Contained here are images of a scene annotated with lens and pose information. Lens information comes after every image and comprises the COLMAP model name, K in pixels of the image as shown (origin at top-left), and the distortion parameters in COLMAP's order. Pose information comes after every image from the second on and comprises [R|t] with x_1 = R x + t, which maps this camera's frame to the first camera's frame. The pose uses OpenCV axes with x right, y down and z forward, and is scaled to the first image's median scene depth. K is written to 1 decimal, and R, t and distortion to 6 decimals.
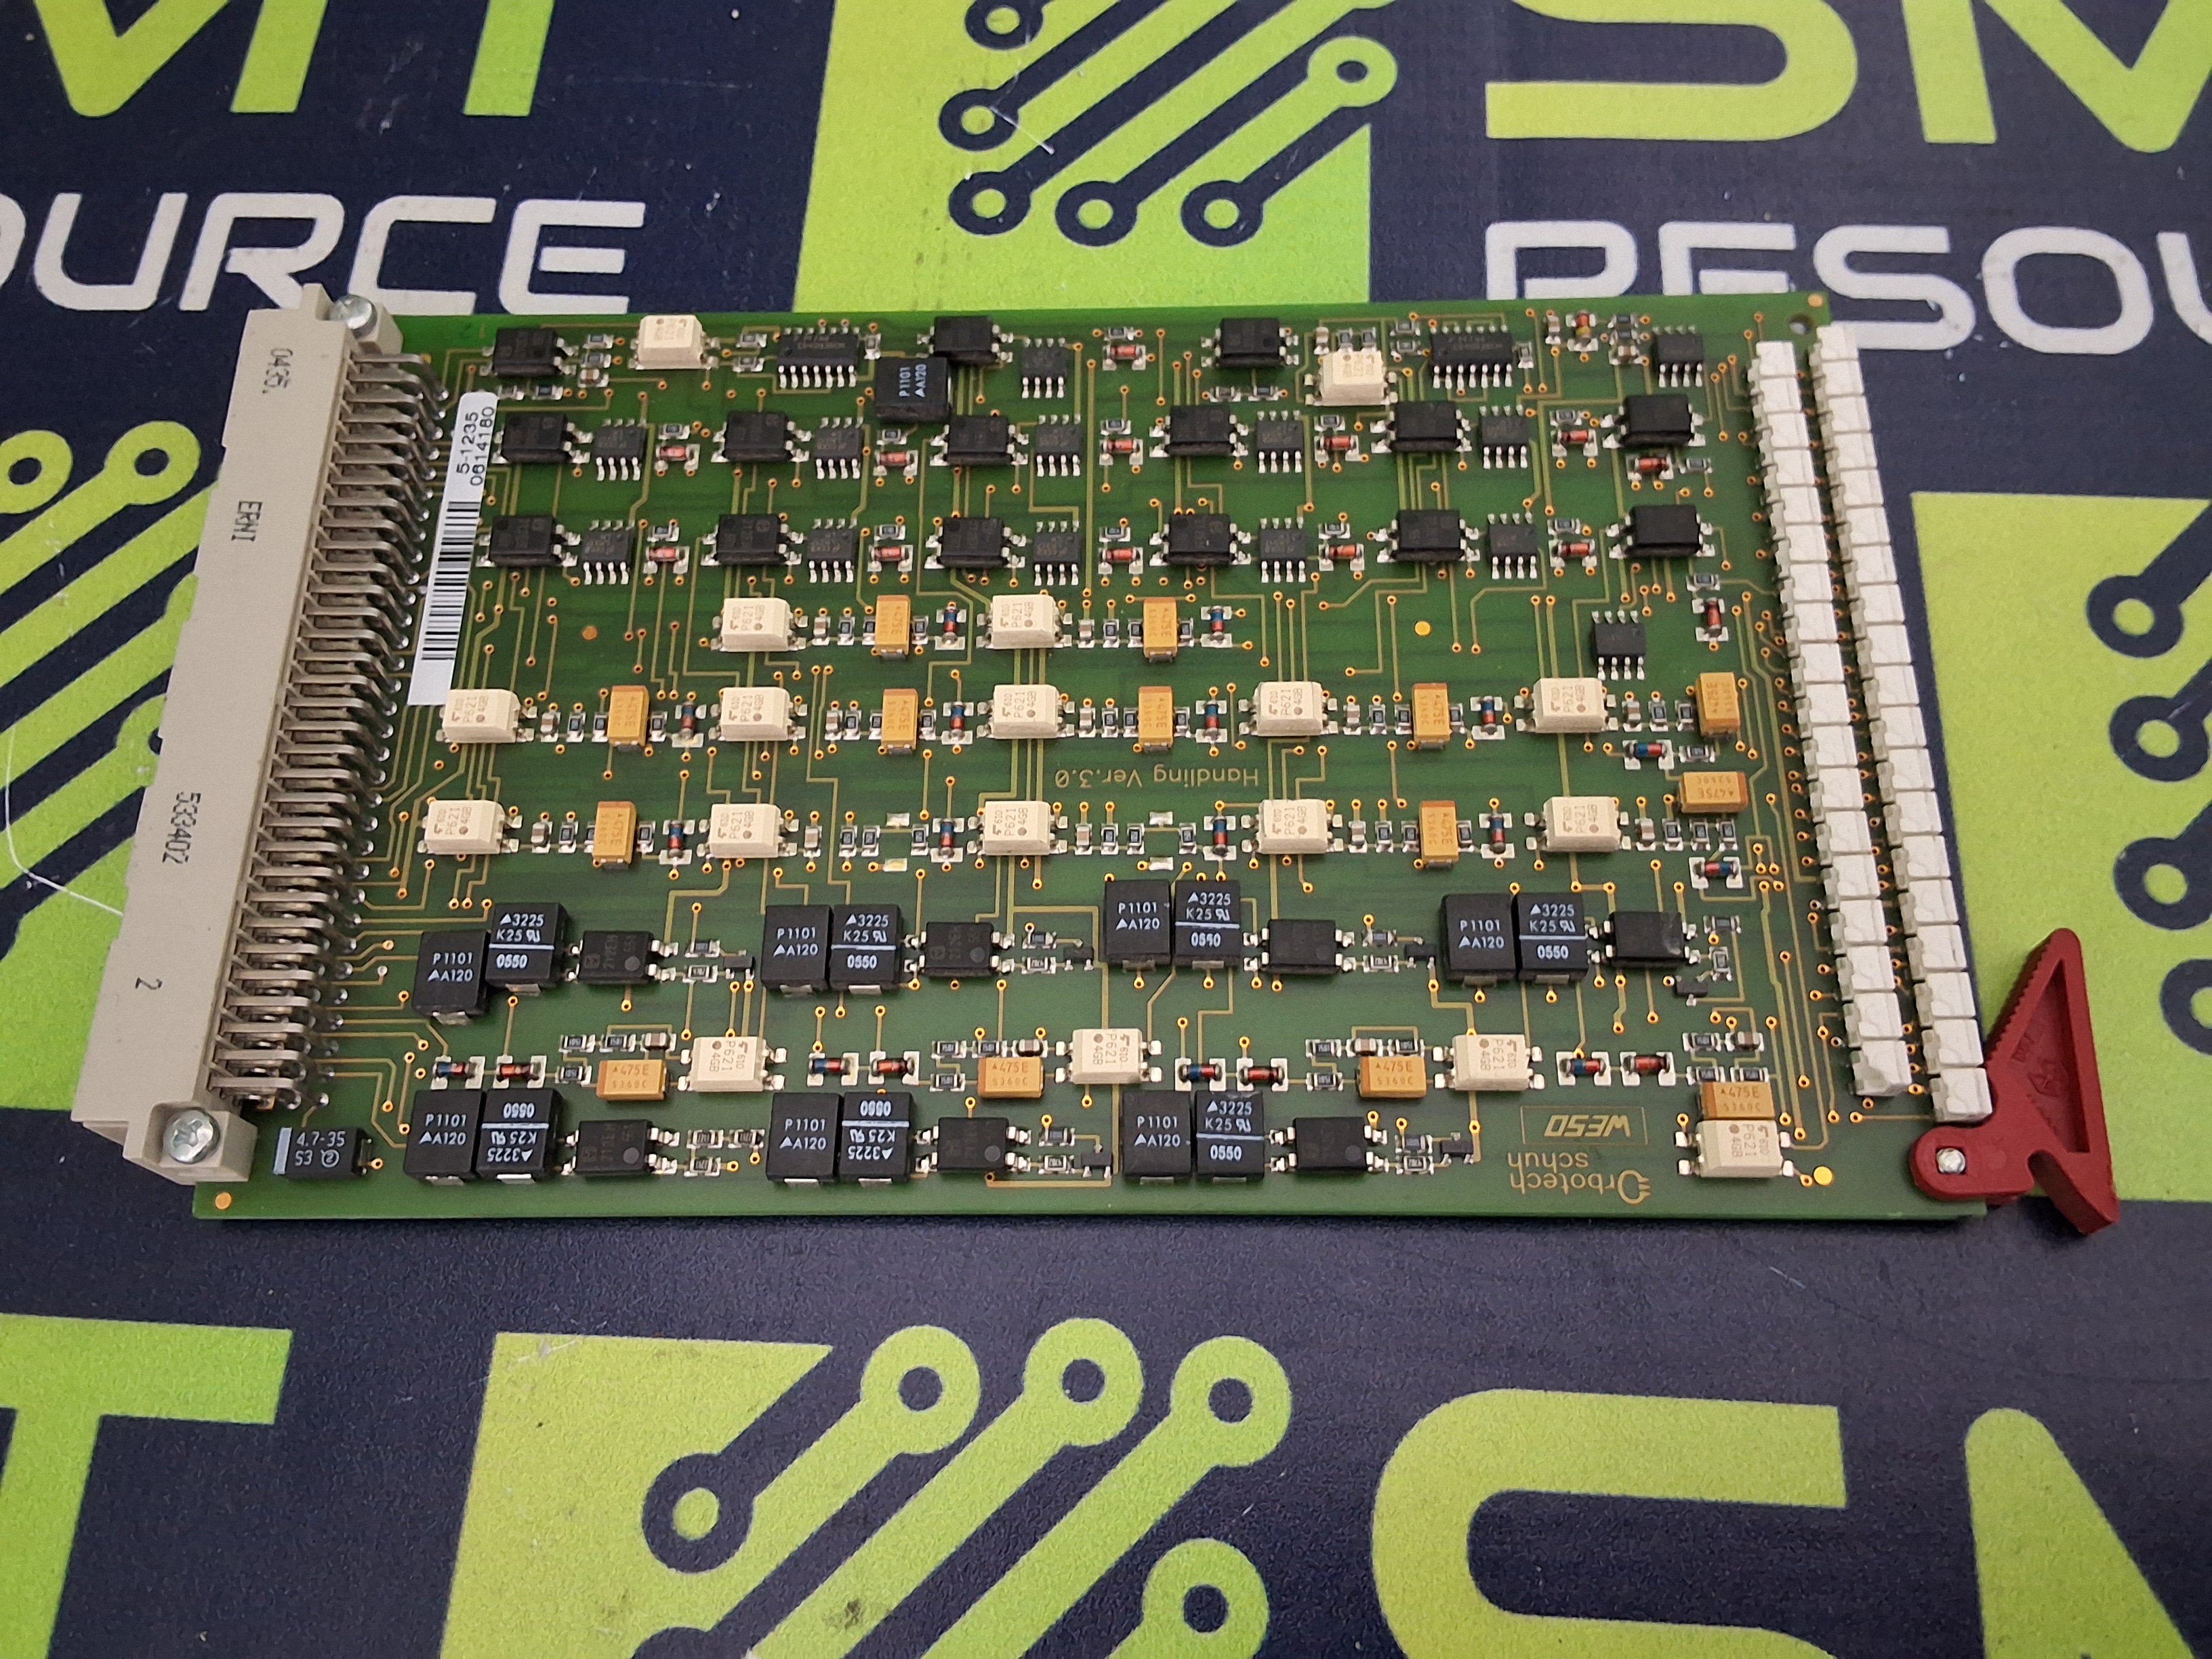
lens RADIAL K [[1836.2, 0, 1102.7], [0, 1836.2, 838.1], [0, 0, 1]] dist [0.142281, -0.275343]
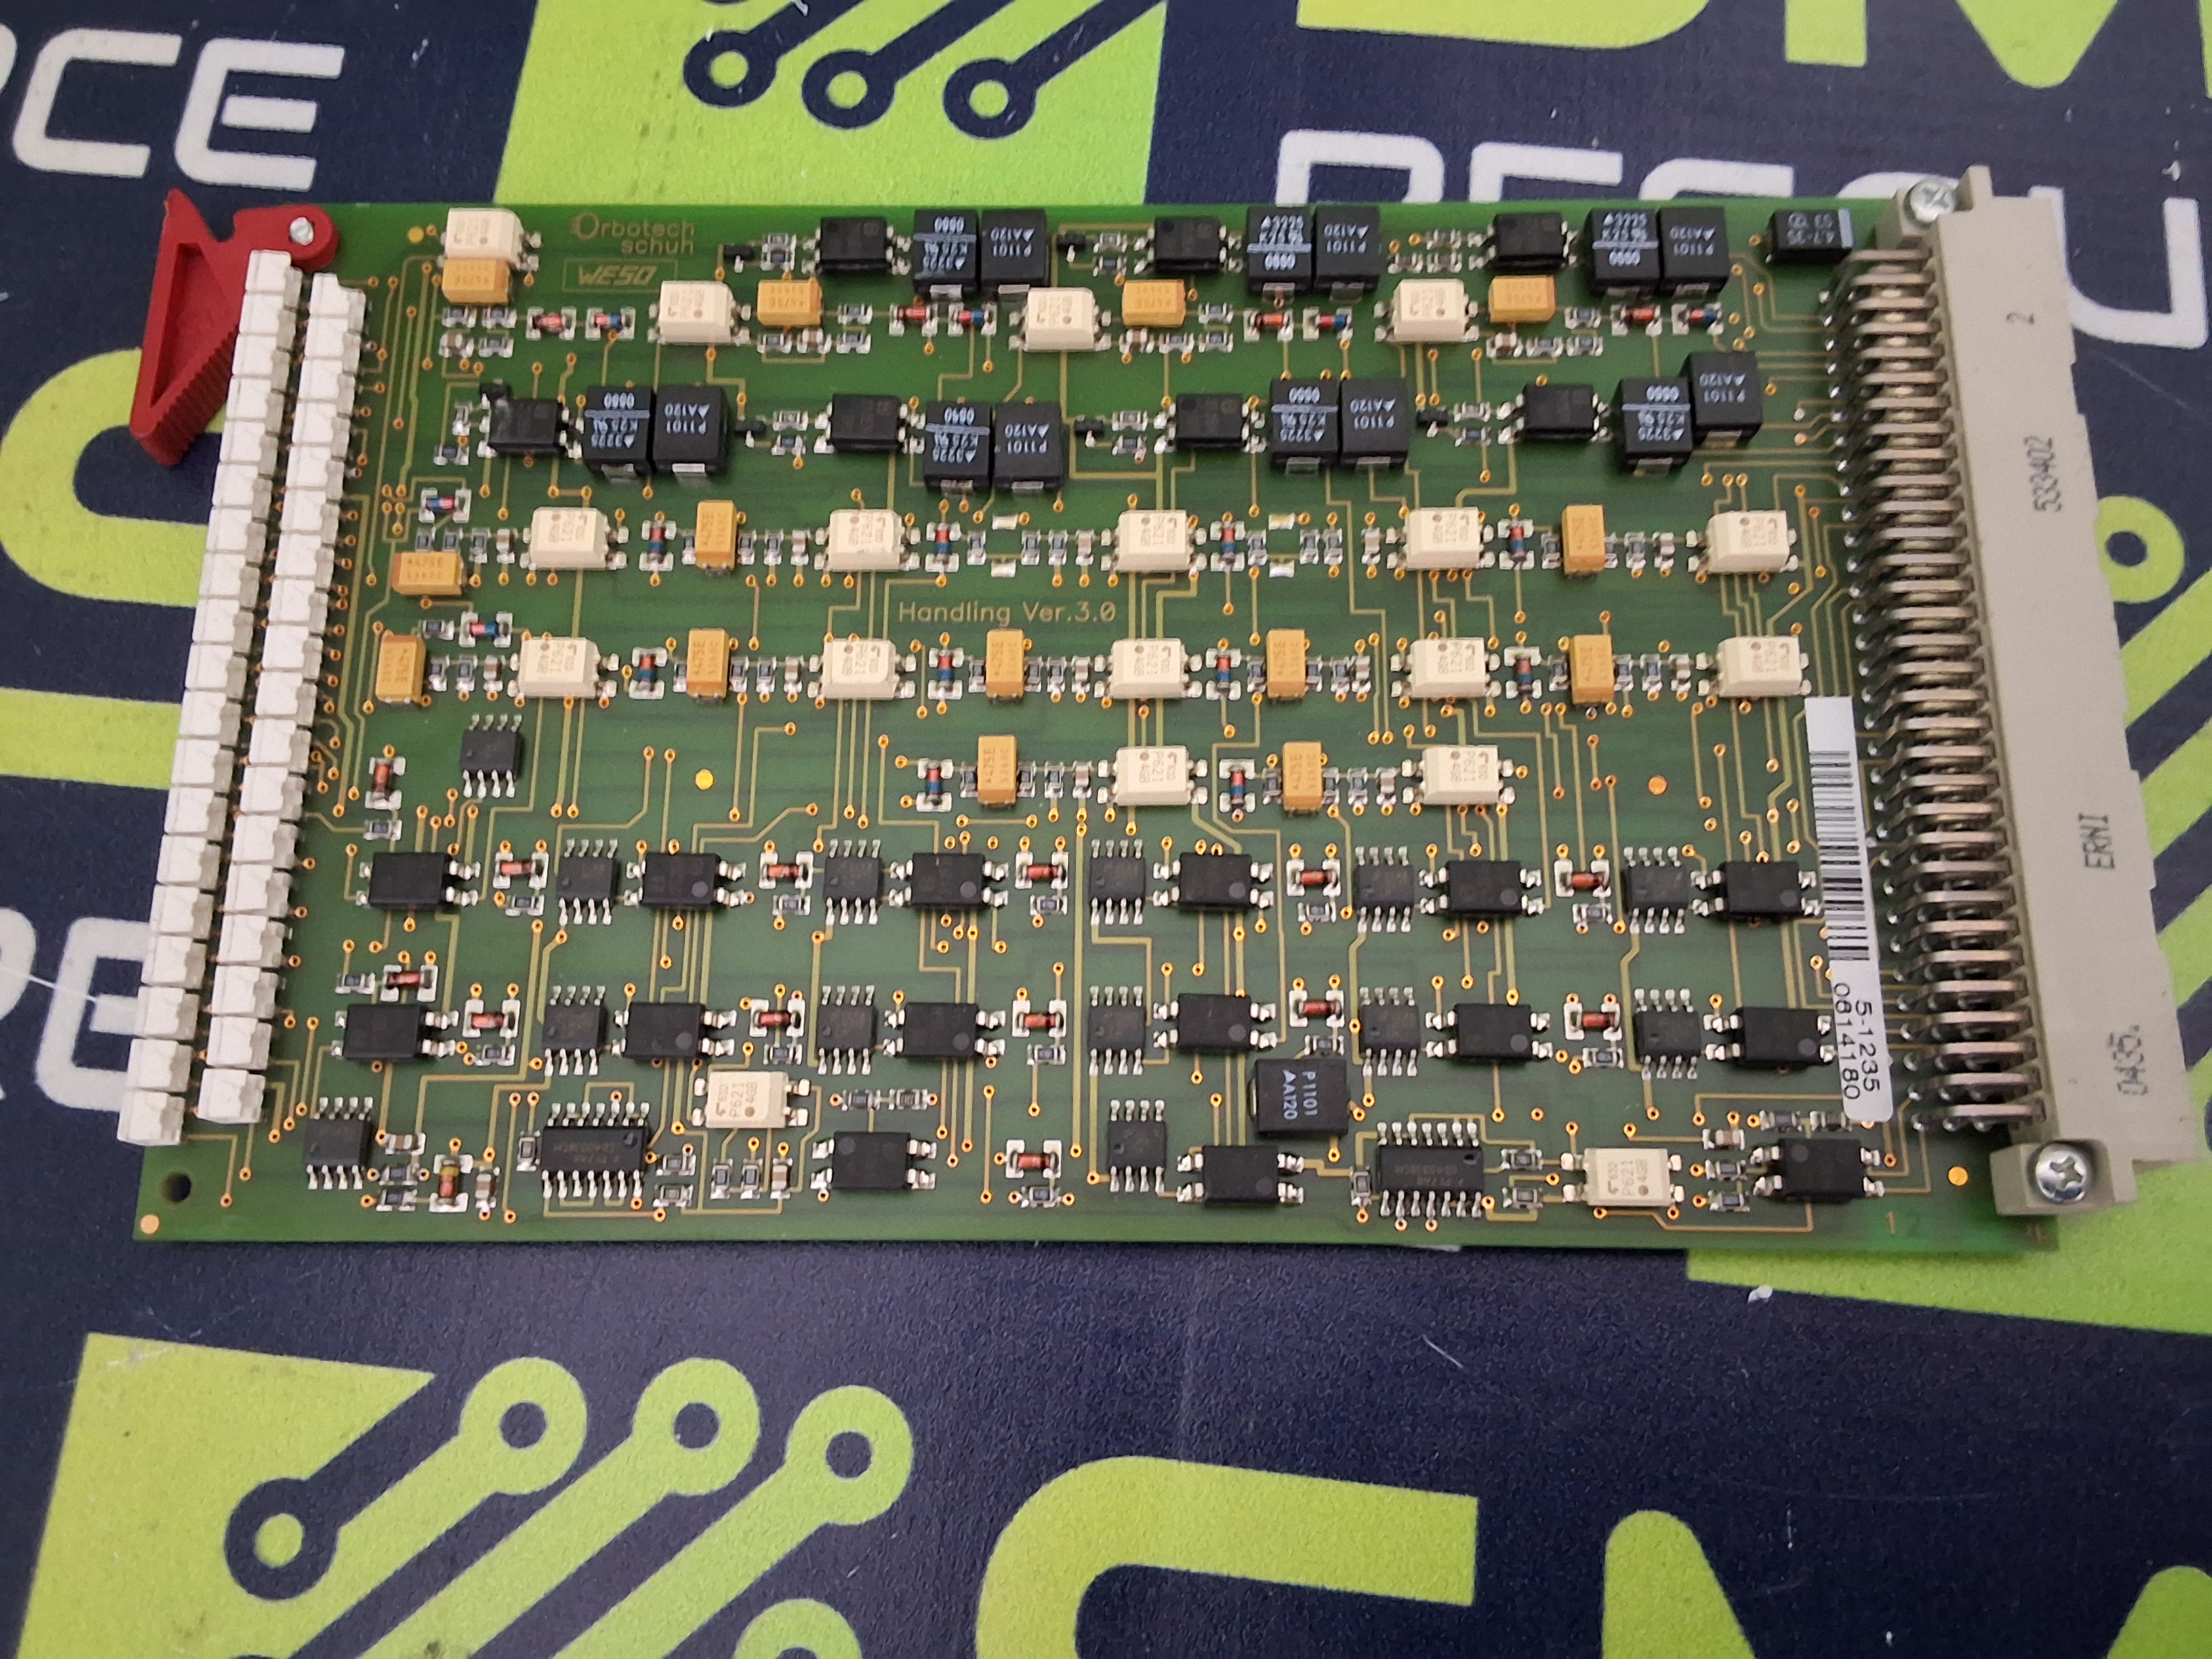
lens RADIAL K [[1836.2, 0, 1102.7], [0, 1836.2, 838.1], [0, 0, 1]] dist [0.142281, -0.275343]
pose [[-0.998303, 0.016609, 0.055820, -0.068577], [0.021715, -0.783204, 0.621385, -0.695144], [0.054039, 0.621543, 0.781514, 0.336912]]
